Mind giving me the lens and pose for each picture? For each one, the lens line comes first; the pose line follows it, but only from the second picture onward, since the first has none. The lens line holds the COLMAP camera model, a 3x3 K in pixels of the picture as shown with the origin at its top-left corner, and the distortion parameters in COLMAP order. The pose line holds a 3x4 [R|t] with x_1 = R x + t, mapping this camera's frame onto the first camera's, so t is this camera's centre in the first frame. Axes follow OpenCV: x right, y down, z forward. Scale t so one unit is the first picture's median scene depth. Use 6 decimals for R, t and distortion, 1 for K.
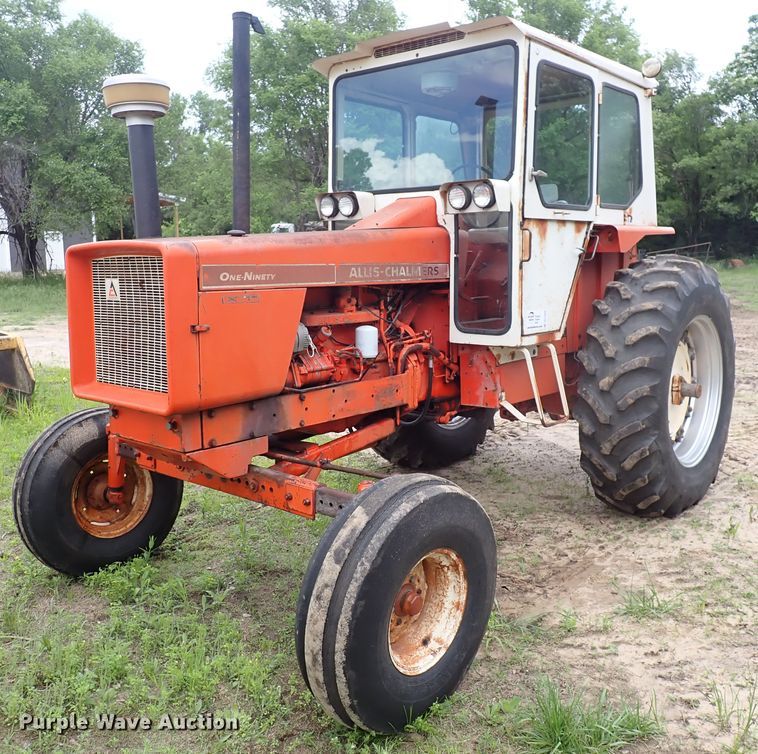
lens RADIAL K [[797.1, 0, 393.5], [0, 797.1, 358.3], [0, 0, 1]] dist [0.003088, 0.000000]
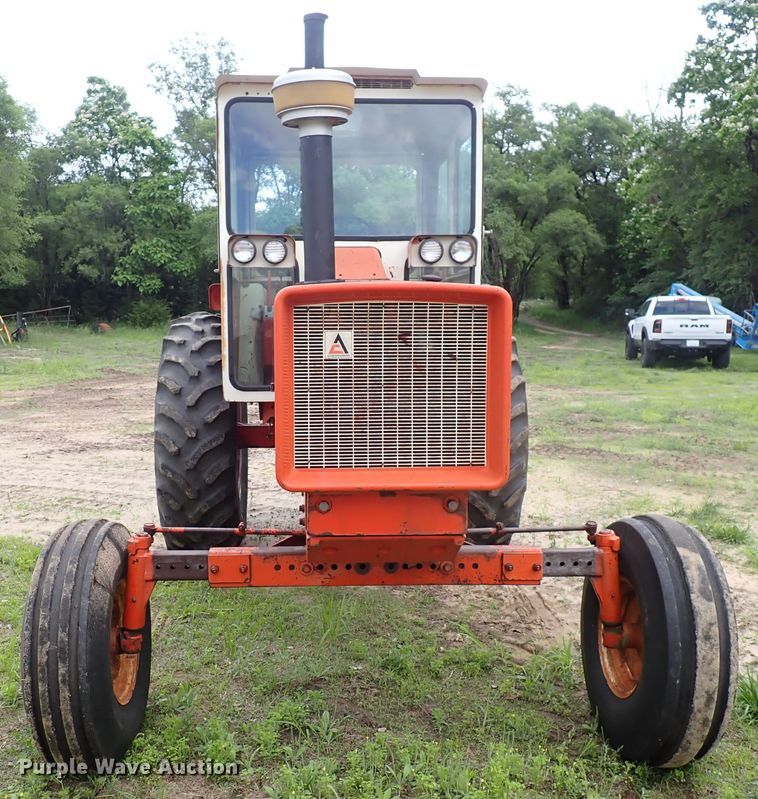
lens RADIAL K [[858.6, 0, 339.1], [0, 858.6, 415.5], [0, 0, 1]] dist [0.002167, 0.000000]
pose [[0.730690, -0.068230, 0.679291, -0.807179], [0.080285, 0.996677, 0.013749, -0.025895], [-0.677972, 0.044491, 0.733740, 0.344410]]
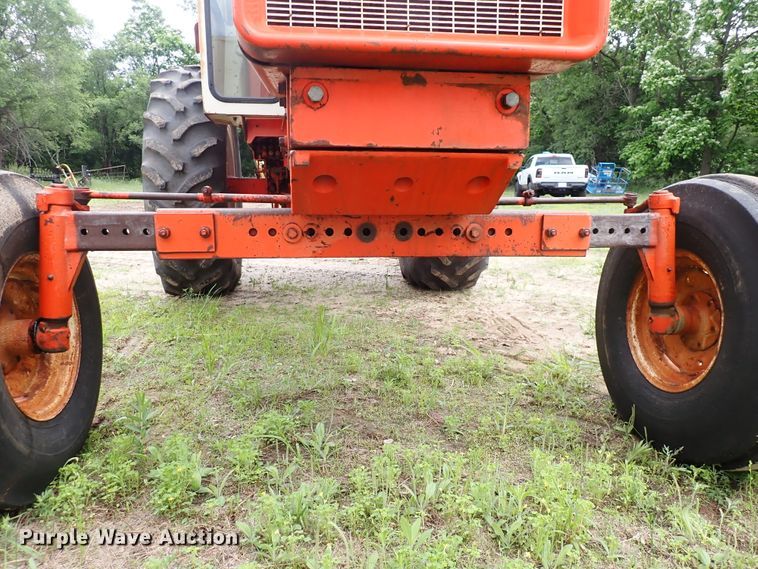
lens RADIAL K [[562.7, 0, 376.0], [0, 562.7, 290.8], [0, 0, 1]] dist [0.009283, -0.015834]
pose [[0.658399, -0.125379, 0.742153, -0.538927], [0.085573, 0.992104, 0.091689, 0.142804], [-0.747789, 0.003141, 0.663929, 0.672058]]
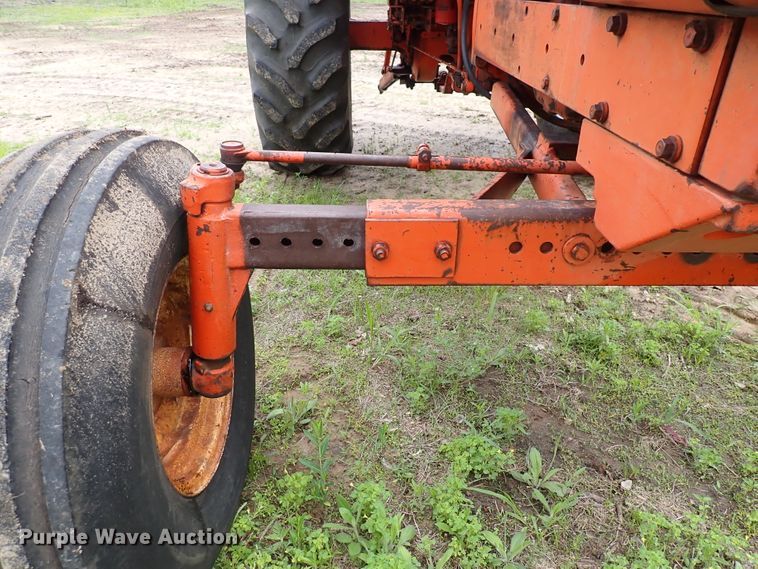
lens RADIAL K [[562.7, 0, 375.9], [0, 562.7, 292.6], [0, 0, 1]] dist [0.009283, -0.015834]
pose [[0.741634, -0.306508, 0.596684, -0.490911], [0.062745, 0.917302, 0.393218, 0.045292], [-0.667864, -0.254184, 0.699534, 0.872840]]
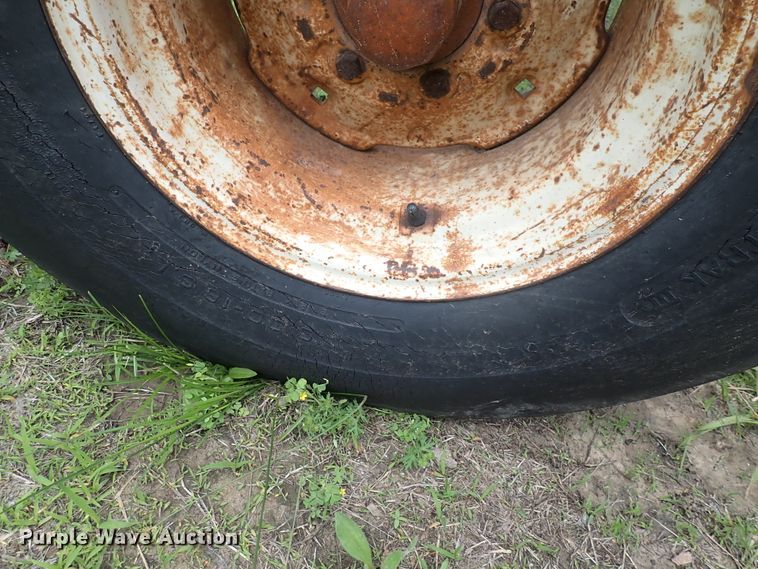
lens RADIAL K [[562.7, 0, 374.6], [0, 562.7, 295.0], [0, 0, 1]] dist [0.009283, -0.015834]
pose [[0.509254, 0.704645, -0.494101, 0.111103], [-0.338703, 0.691891, 0.637627, 0.209289], [0.791164, -0.157360, 0.591013, 0.700477]]
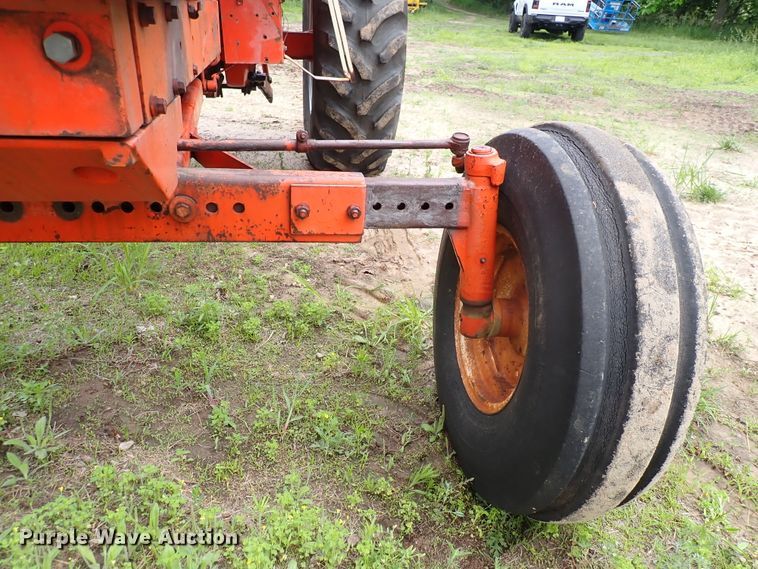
lens RADIAL K [[562.7, 0, 376.3], [0, 562.7, 292.0], [0, 0, 1]] dist [0.009283, -0.015834]
pose [[0.649359, -0.307039, 0.695744, -0.311307], [0.036884, 0.926512, 0.374454, 0.078184], [-0.759587, -0.217494, 0.612964, 0.638594]]
